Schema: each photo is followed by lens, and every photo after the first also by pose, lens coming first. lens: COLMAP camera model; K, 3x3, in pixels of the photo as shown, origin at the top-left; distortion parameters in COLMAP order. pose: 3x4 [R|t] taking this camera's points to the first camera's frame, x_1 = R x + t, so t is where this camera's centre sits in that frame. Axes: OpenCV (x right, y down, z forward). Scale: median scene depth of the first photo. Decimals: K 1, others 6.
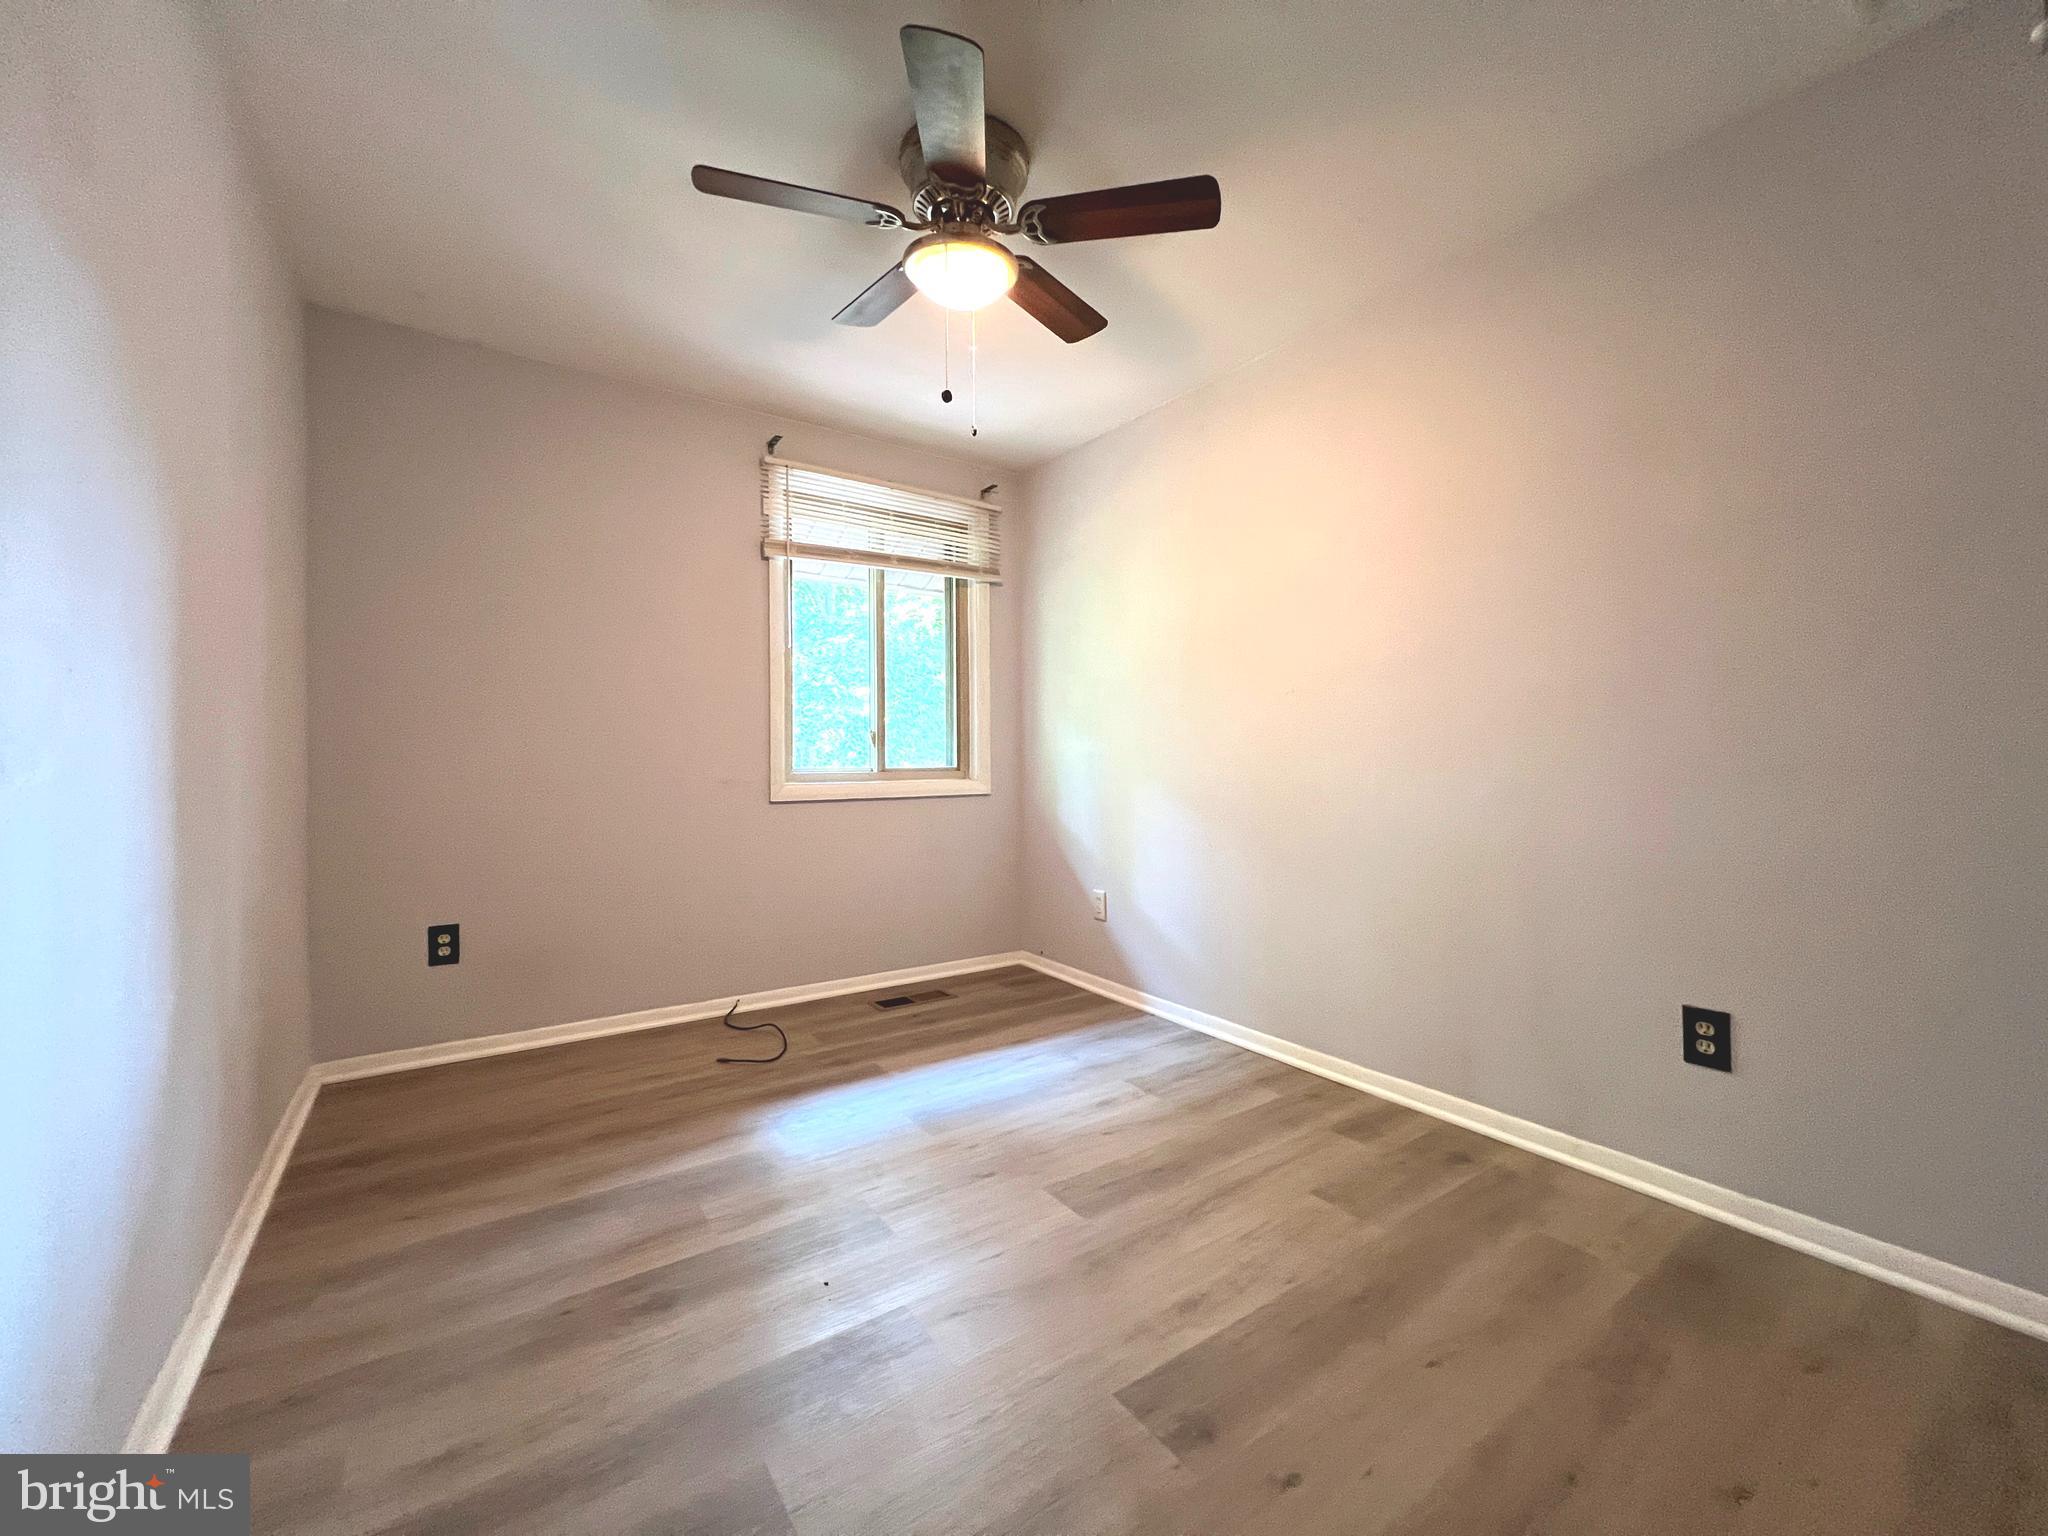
lens RADIAL K [[816.6, 0, 1020.2], [0, 816.6, 765.0], [0, 0, 1]] dist [-0.003198, 0.000687]
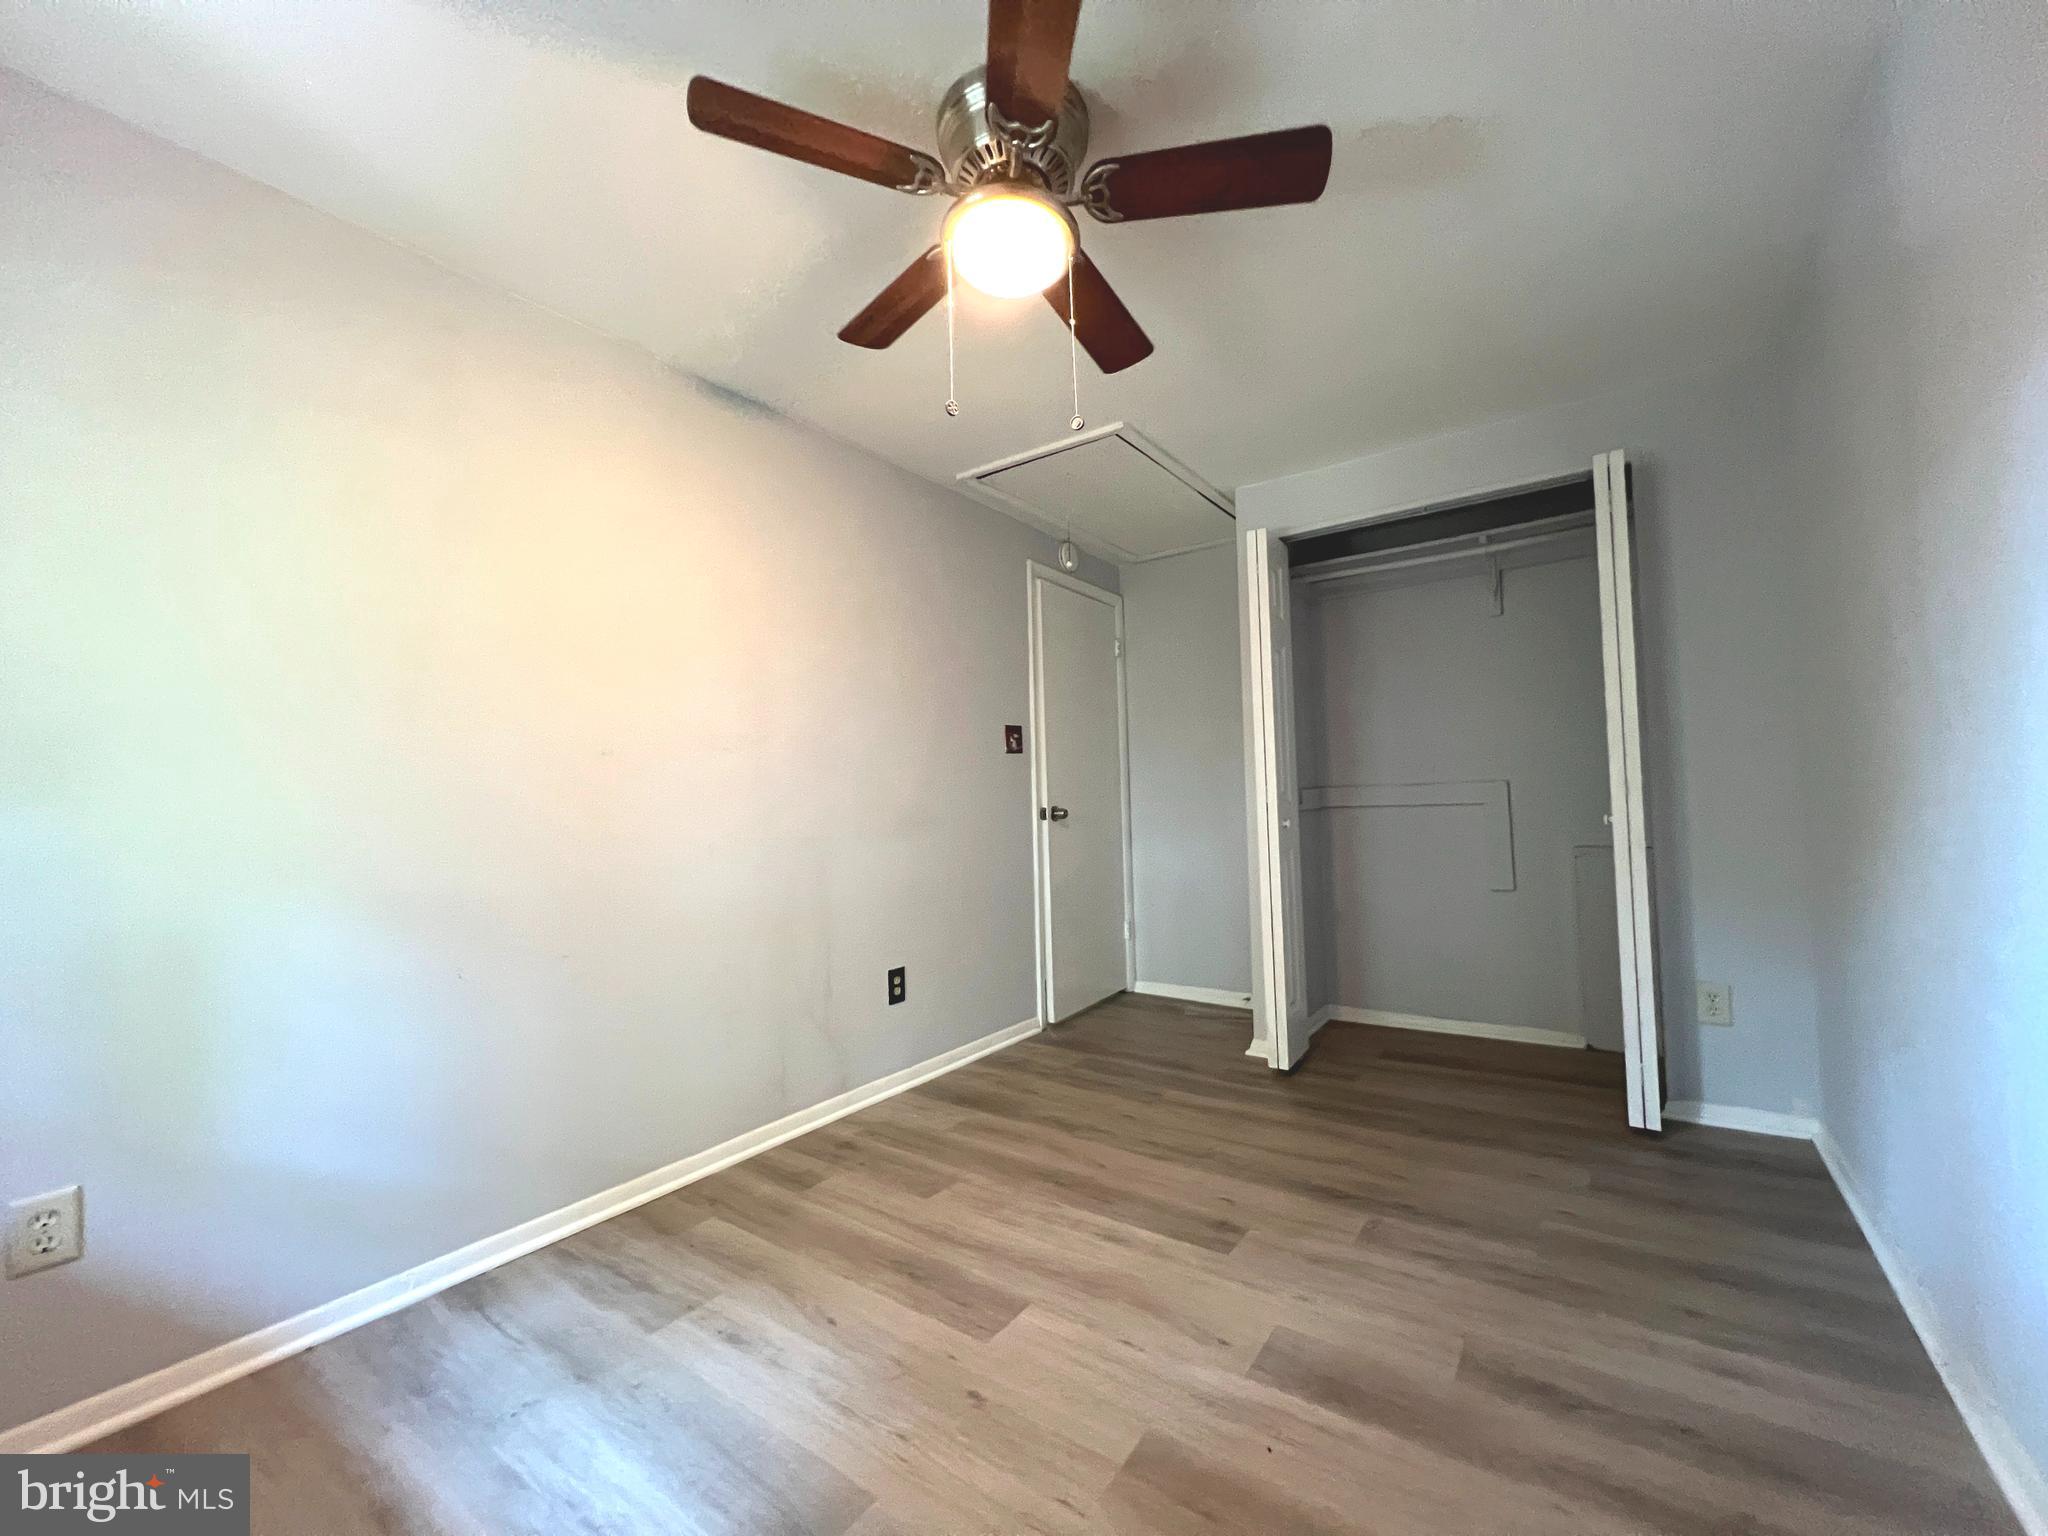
lens RADIAL K [[816.6, 0, 1011.9], [0, 816.6, 768.3], [0, 0, 1]] dist [-0.003198, 0.000687]
pose [[-0.323160, 0.044419, 0.945301, -0.583107], [0.031353, 0.998852, -0.036217, -0.031654], [-0.945825, 0.017934, -0.324182, 0.897814]]
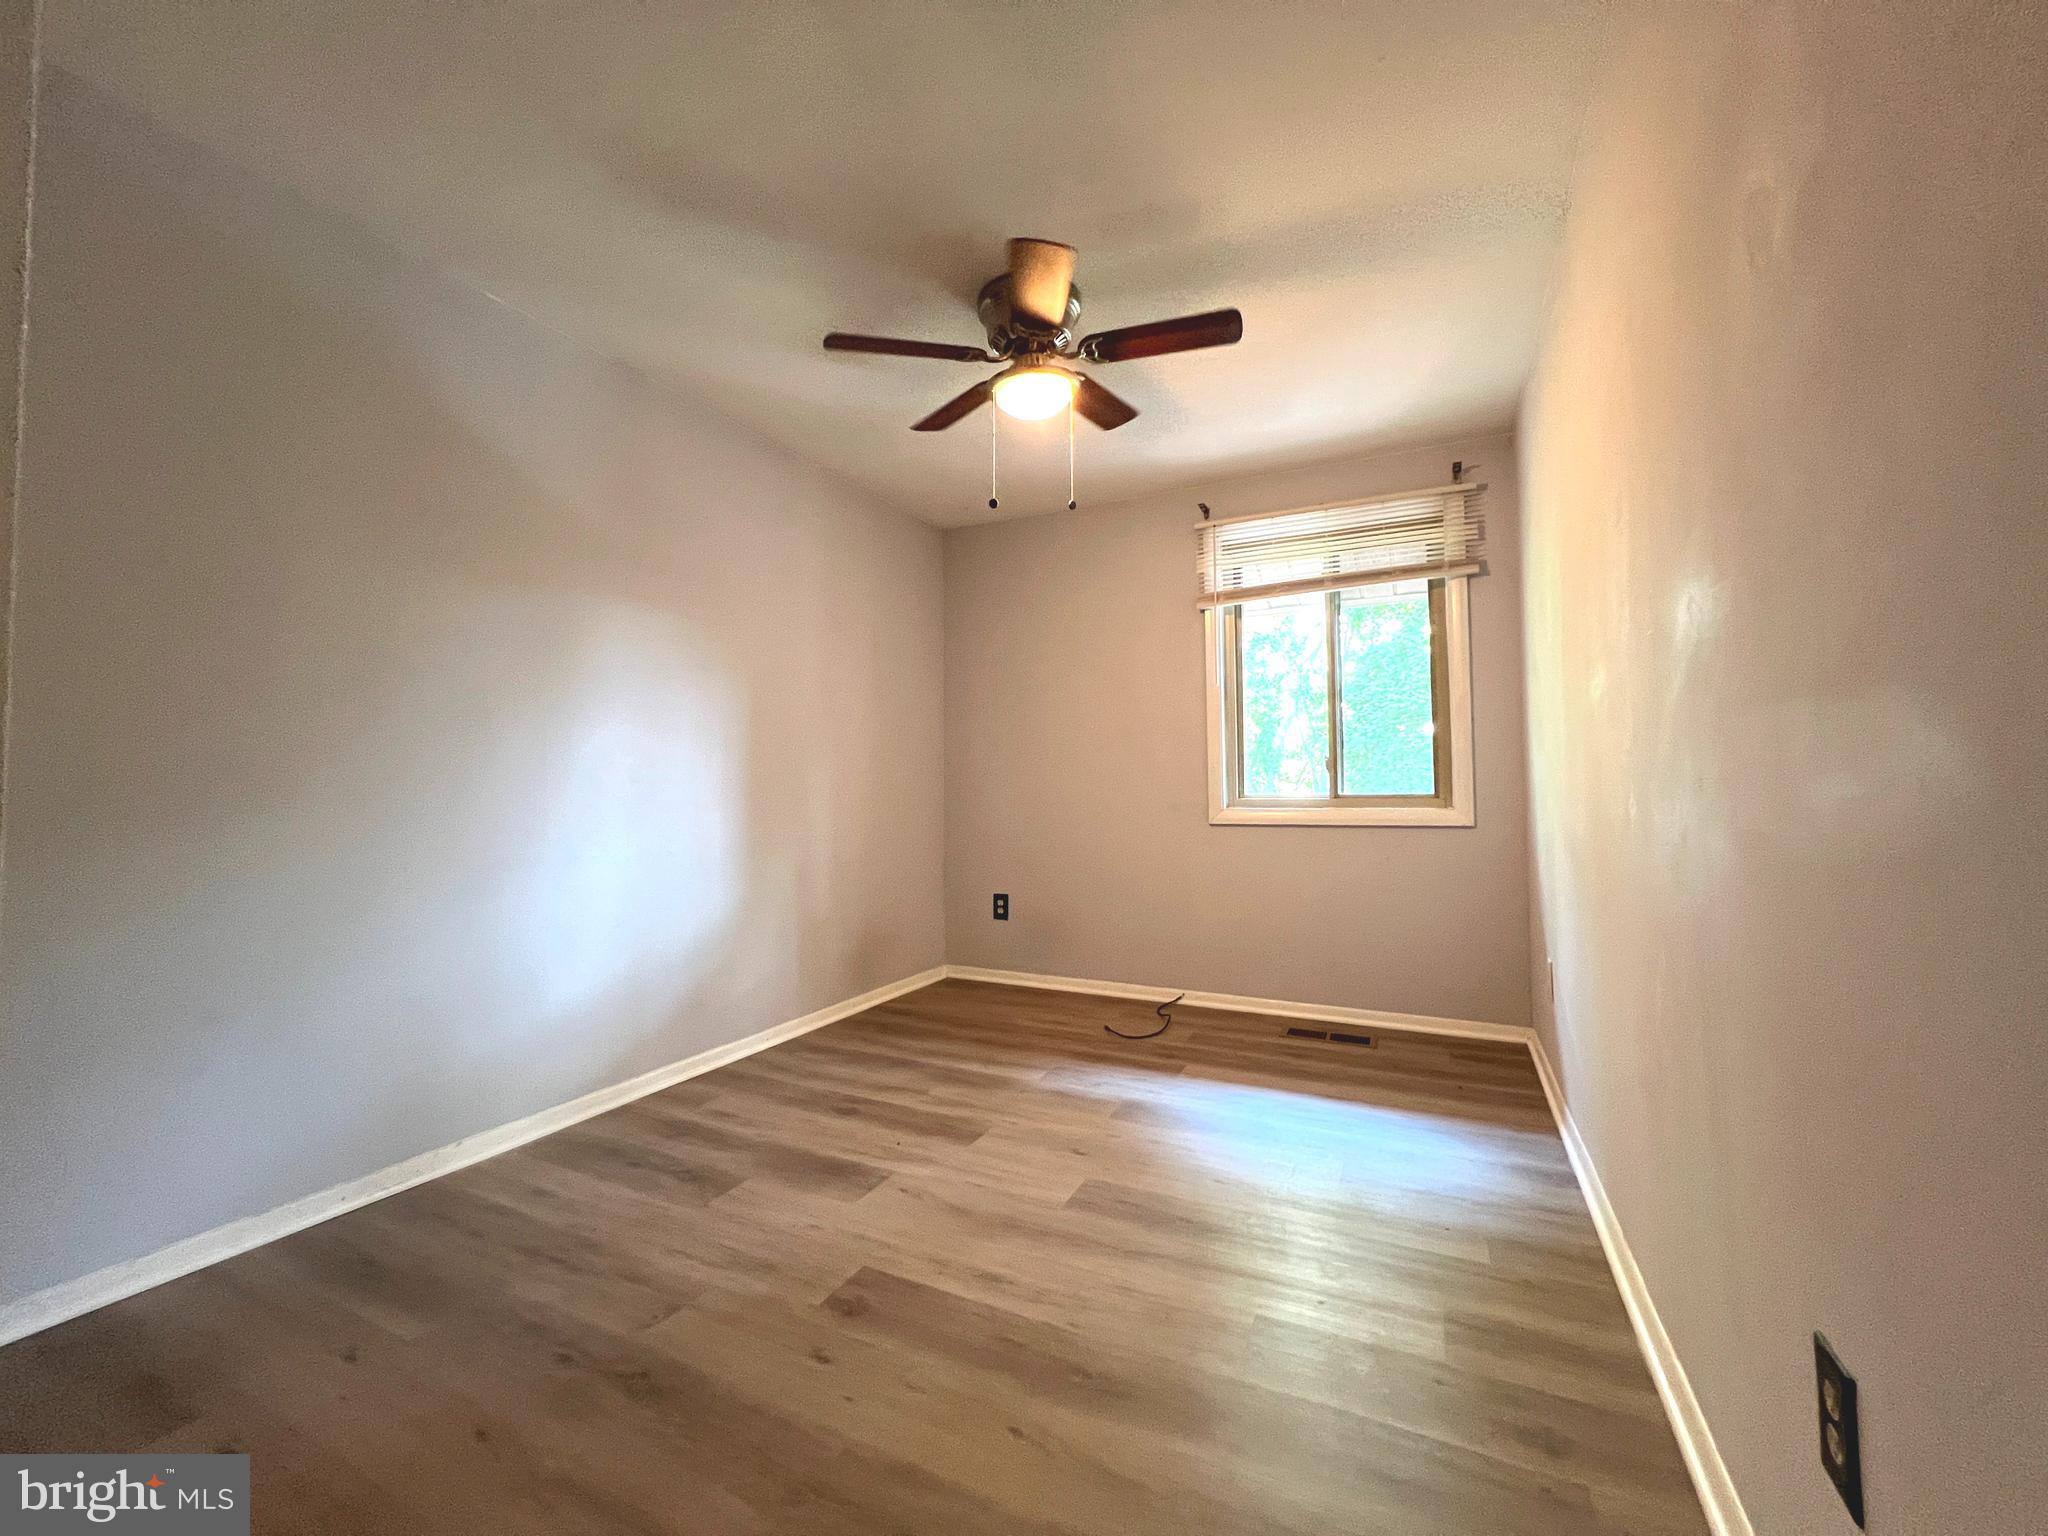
lens RADIAL K [[816.6, 0, 1020.3], [0, 816.6, 767.1], [0, 0, 1]] dist [-0.003198, 0.000687]
pose [[0.479493, -0.026429, -0.877148, 0.696655], [-0.001055, 0.999528, -0.030693, 0.001562], [0.877545, 0.015643, 0.479239, 0.282365]]
